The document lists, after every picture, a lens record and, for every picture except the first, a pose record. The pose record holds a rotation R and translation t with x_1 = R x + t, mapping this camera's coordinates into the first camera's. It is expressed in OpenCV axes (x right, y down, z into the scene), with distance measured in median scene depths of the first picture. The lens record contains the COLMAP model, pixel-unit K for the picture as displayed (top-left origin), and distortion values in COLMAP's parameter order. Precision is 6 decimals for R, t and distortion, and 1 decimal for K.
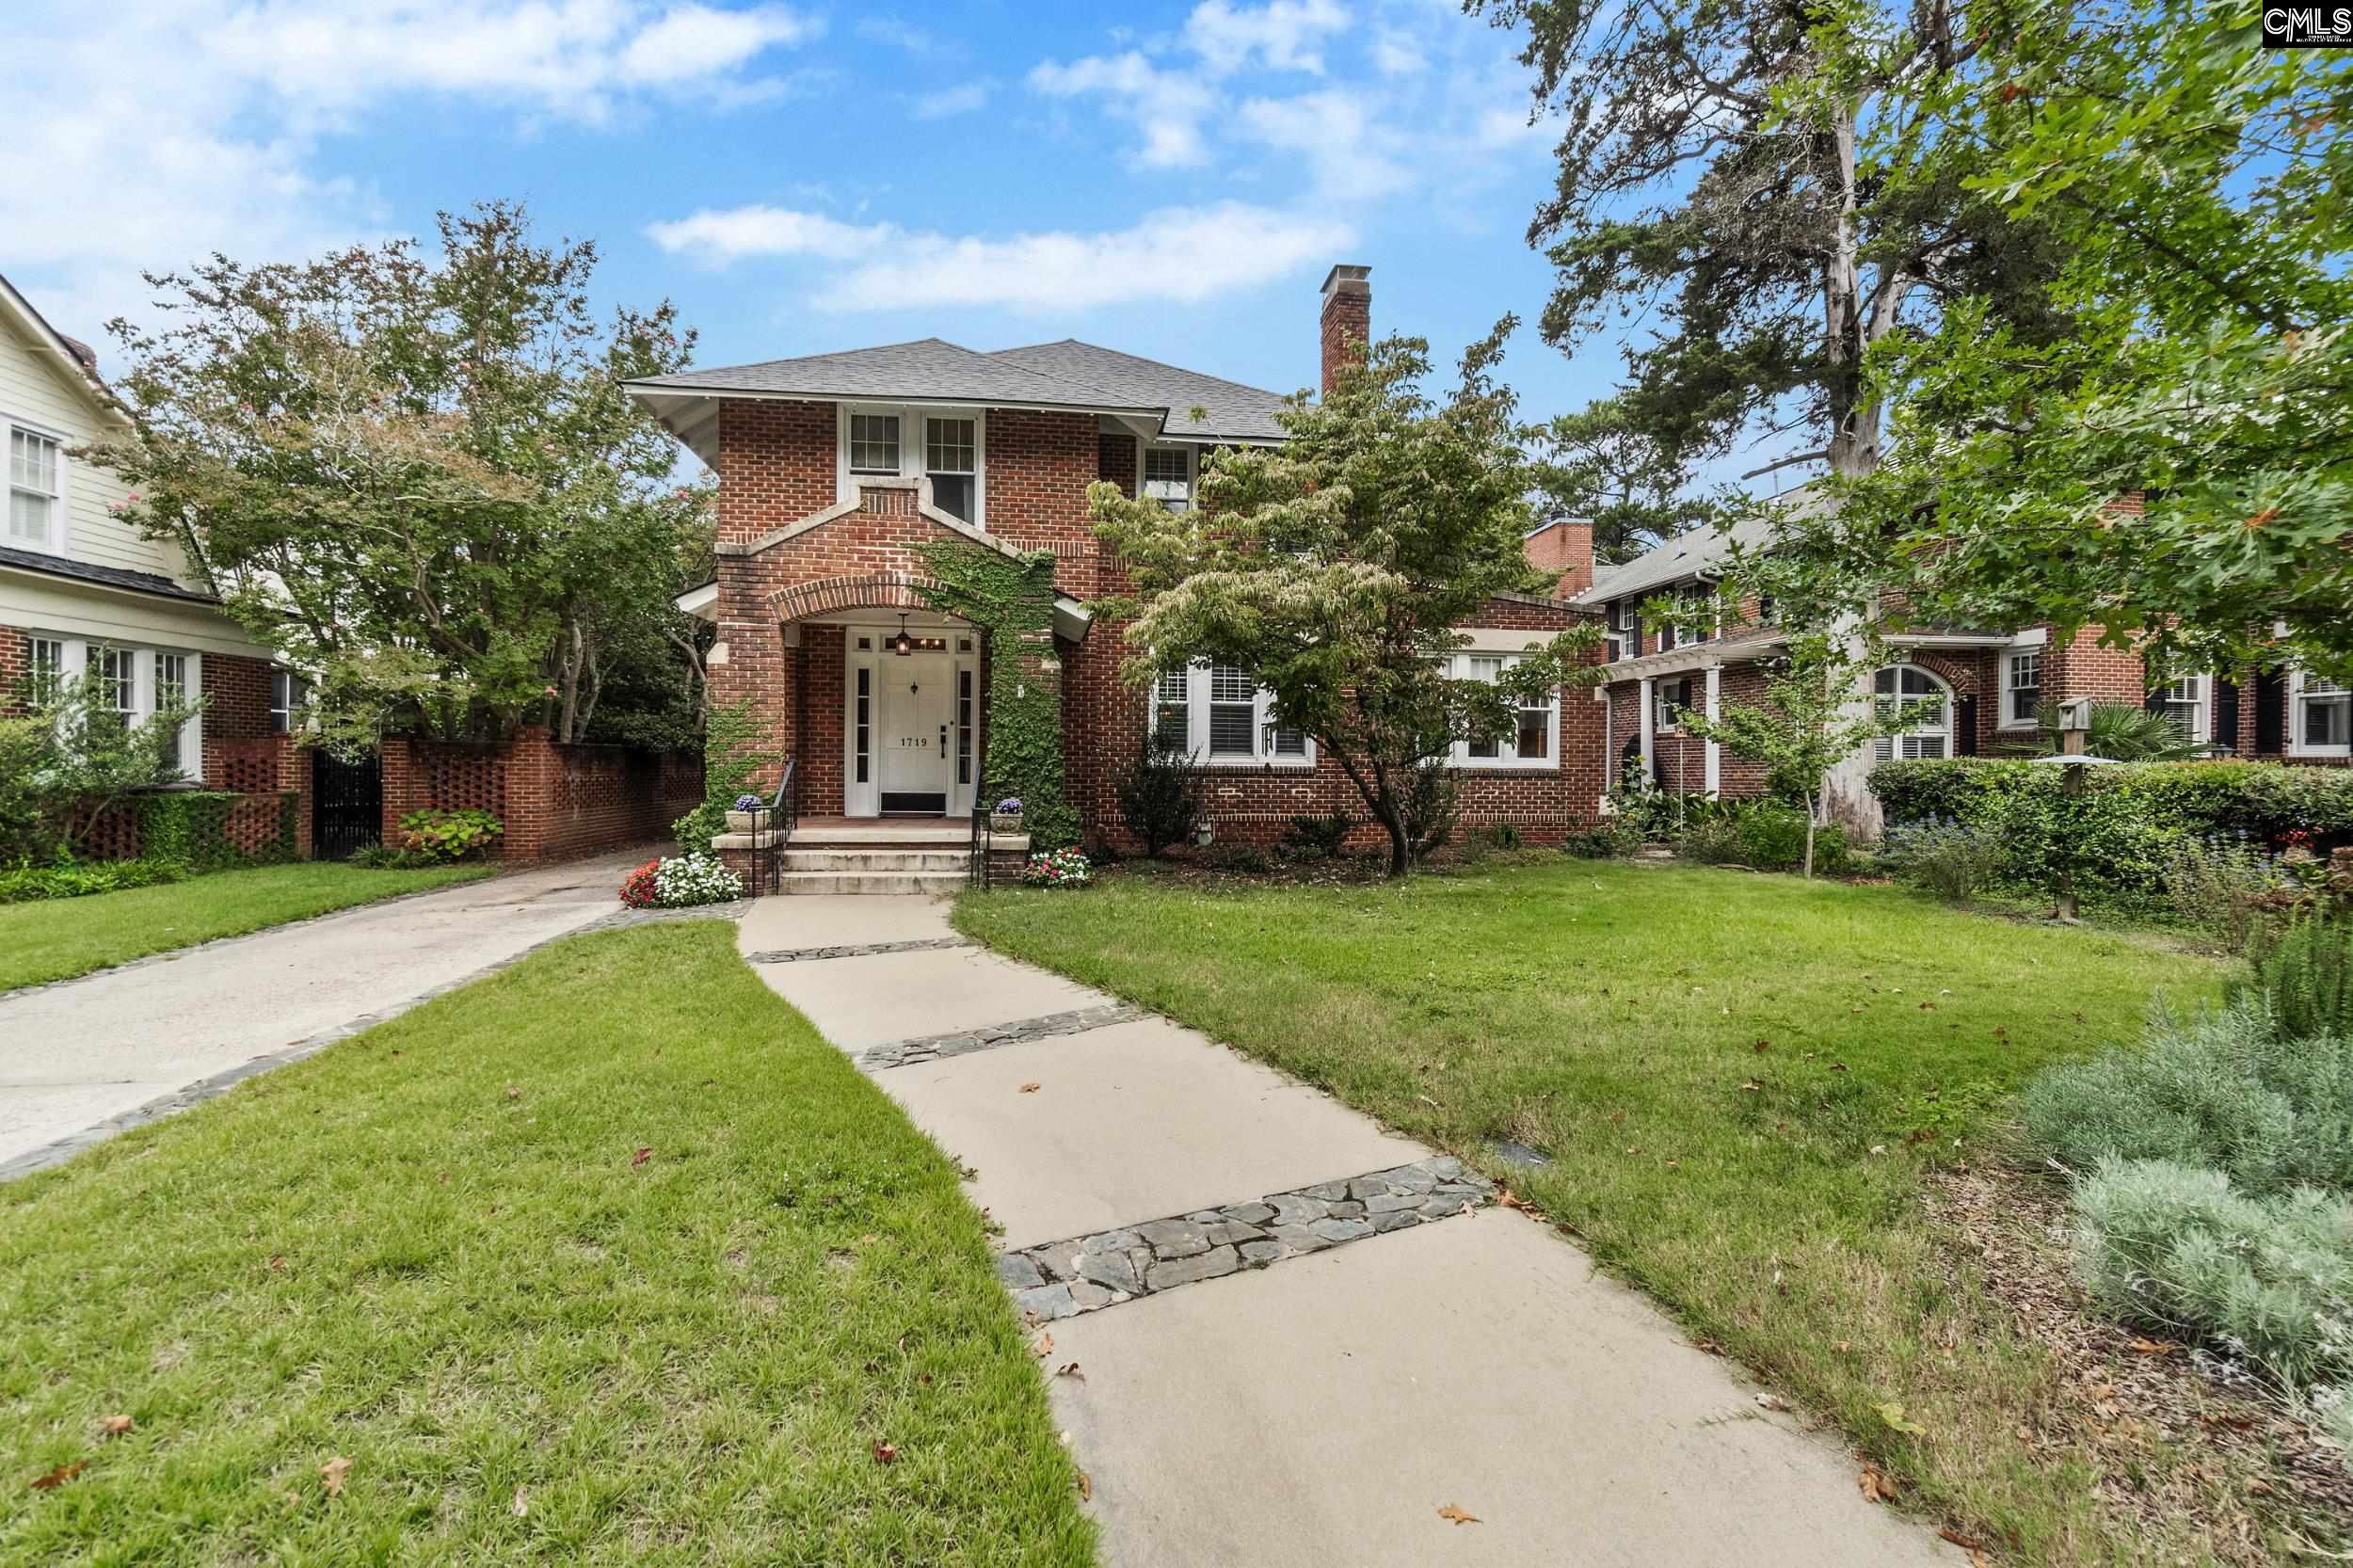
lens RADIAL K [[1027.8, 0, 1176.5], [0, 1027.8, 784.0], [0, 0, 1]] dist [-0.000415, 0.000769]
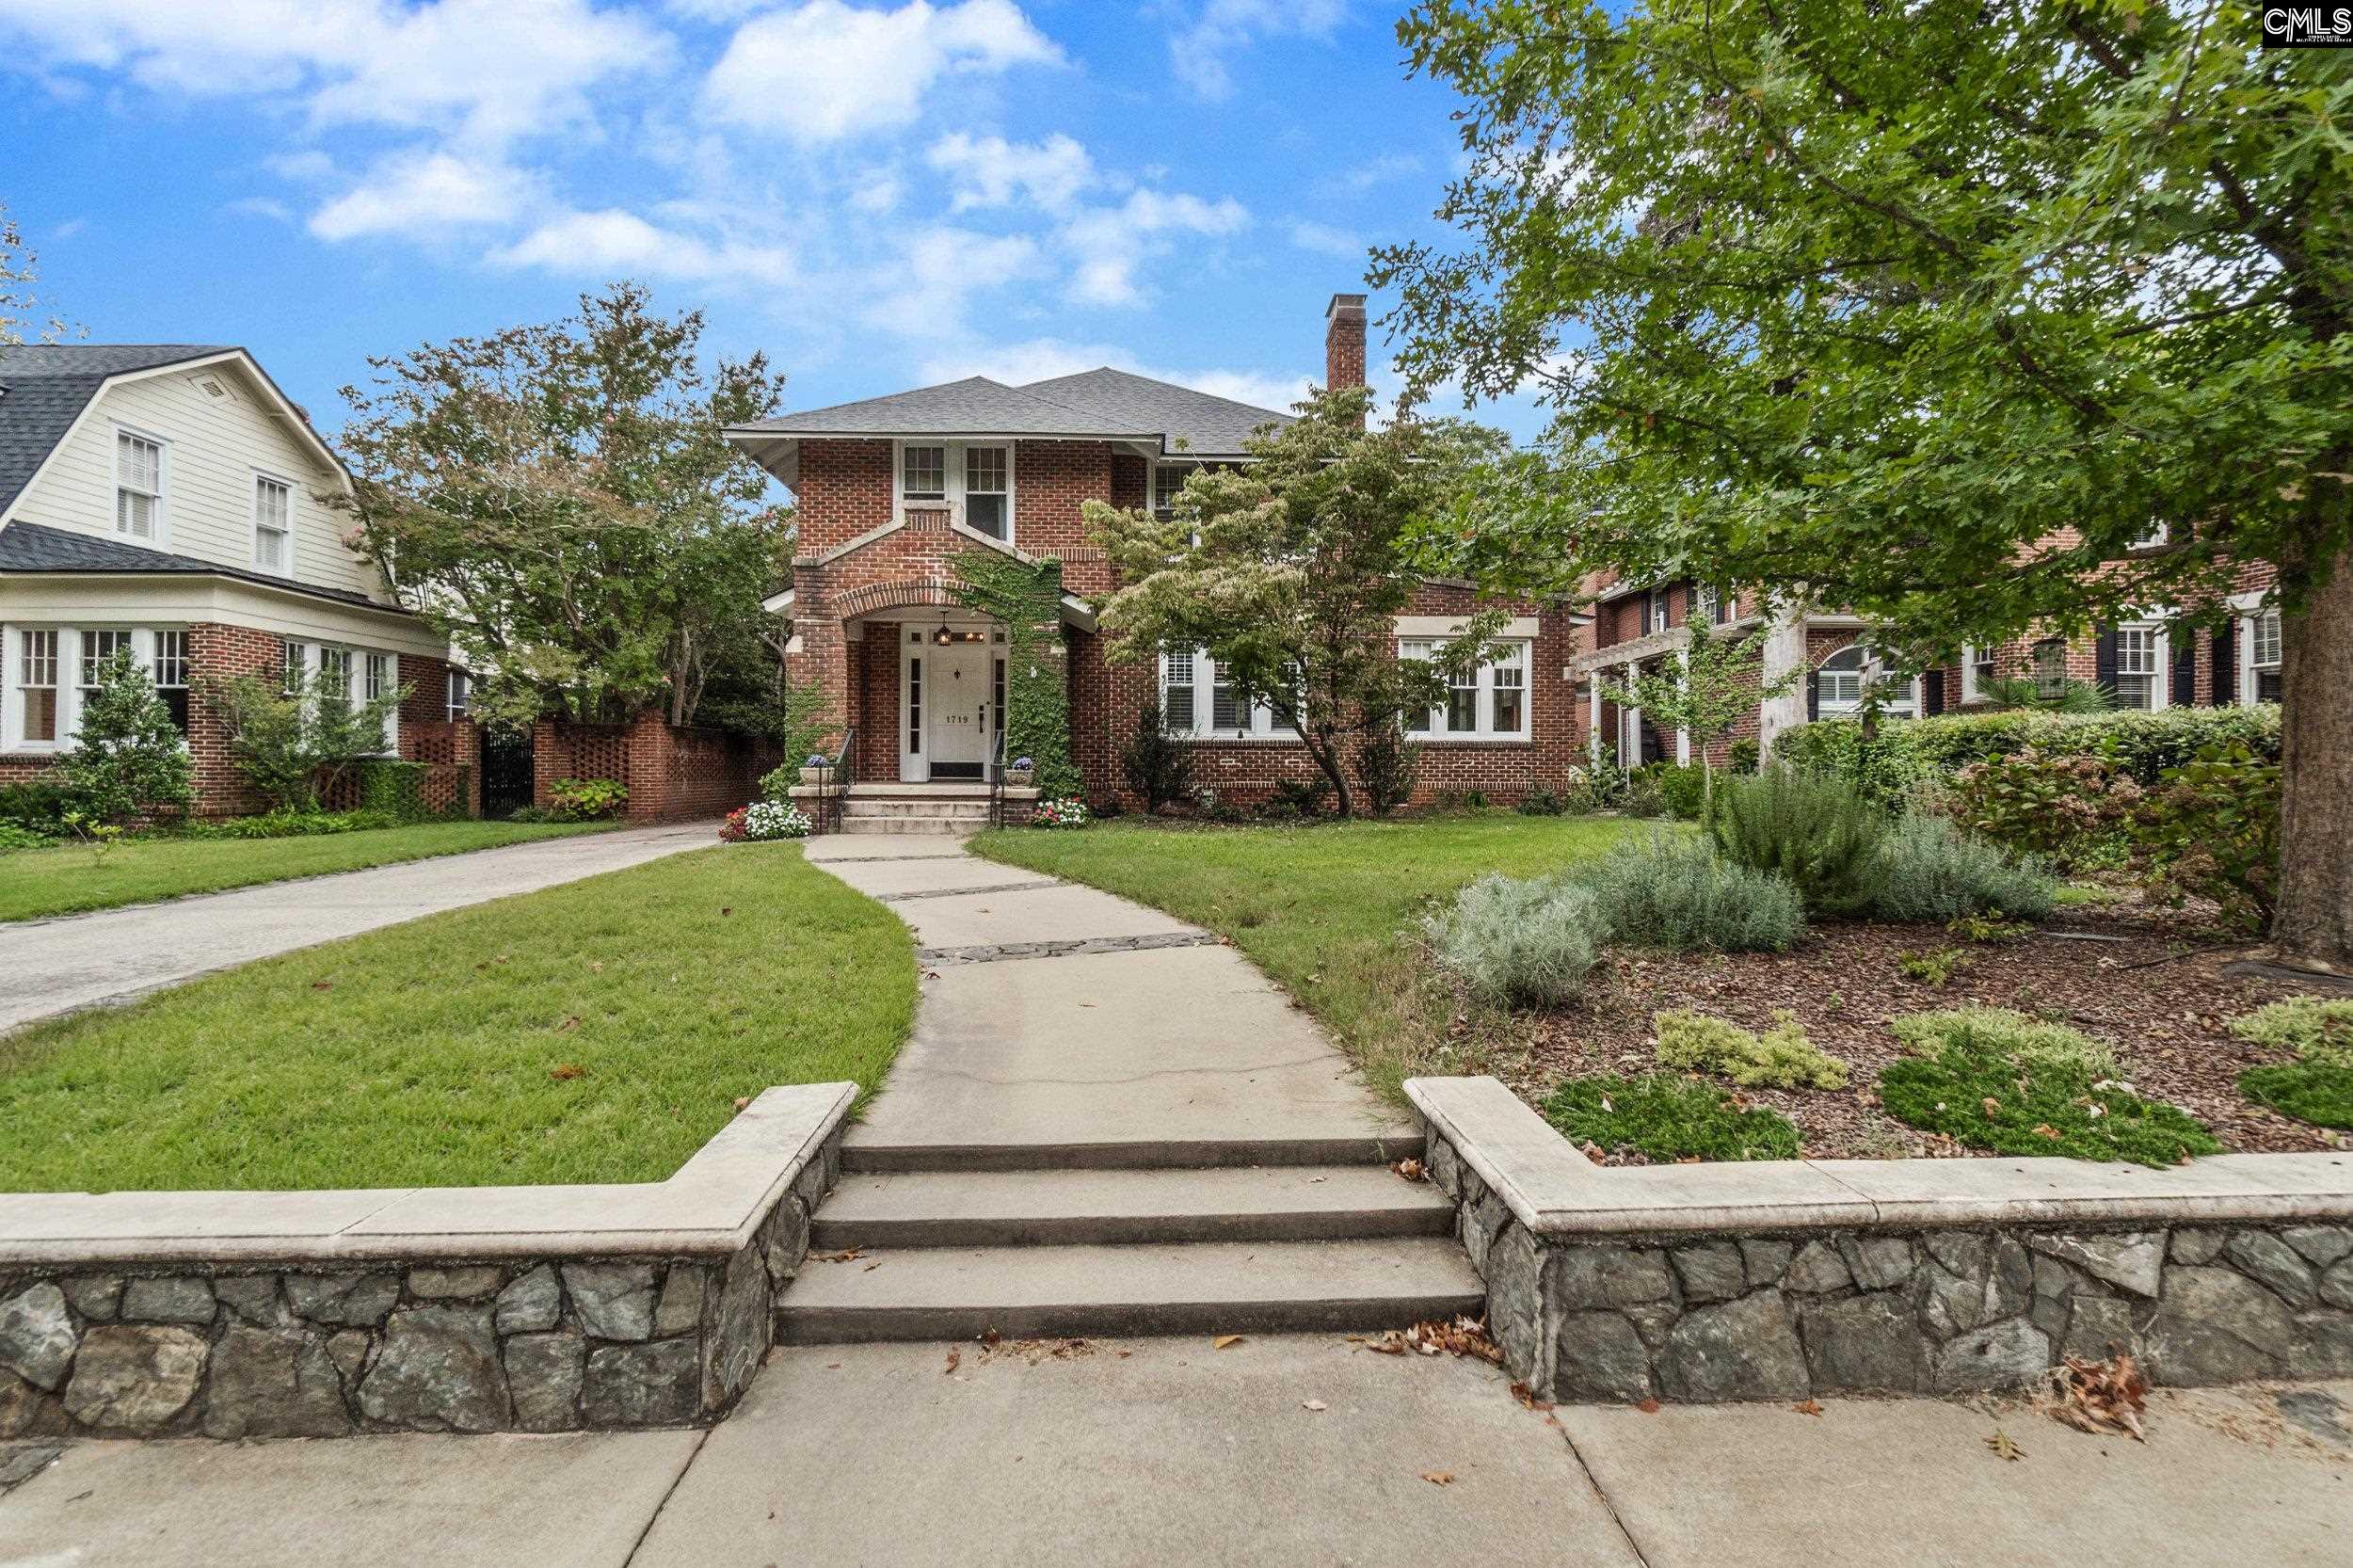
lens RADIAL K [[1074.6, 0, 1184.0], [0, 1074.6, 778.6], [0, 0, 1]] dist [0.001520, -0.000156]
pose [[0.995954, -0.004333, -0.089763, 0.120134], [0.003070, 0.999894, -0.014205, 0.047307], [0.089815, 0.013872, 0.995862, -0.218042]]
